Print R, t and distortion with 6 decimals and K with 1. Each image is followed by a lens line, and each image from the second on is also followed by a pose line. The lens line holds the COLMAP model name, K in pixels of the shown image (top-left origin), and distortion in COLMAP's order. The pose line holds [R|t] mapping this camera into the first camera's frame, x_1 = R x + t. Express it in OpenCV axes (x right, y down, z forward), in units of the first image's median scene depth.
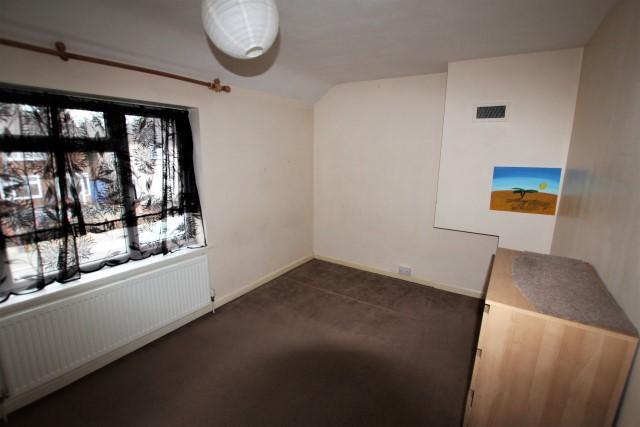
lens RADIAL K [[300.5, 0, 331.1], [0, 300.5, 215.7], [0, 0, 1]] dist [-0.024778, 0.000161]
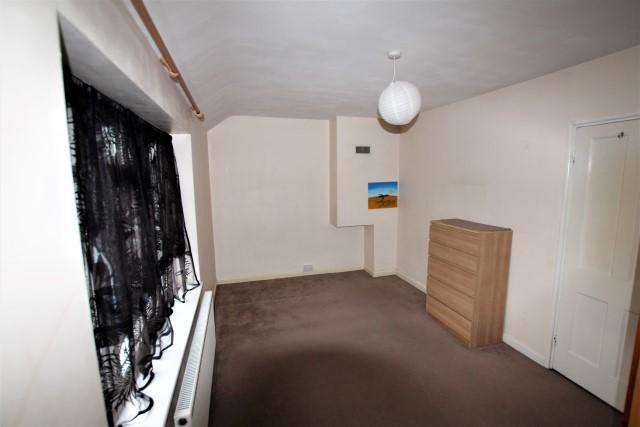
lens RADIAL K [[300.5, 0, 331.1], [0, 300.5, 215.7], [0, 0, 1]] dist [-0.024778, 0.000161]
pose [[0.646723, -0.126217, 0.752209, -0.849679], [0.179315, 0.983731, 0.010896, -0.040381], [-0.741347, 0.127836, 0.658835, 0.084512]]
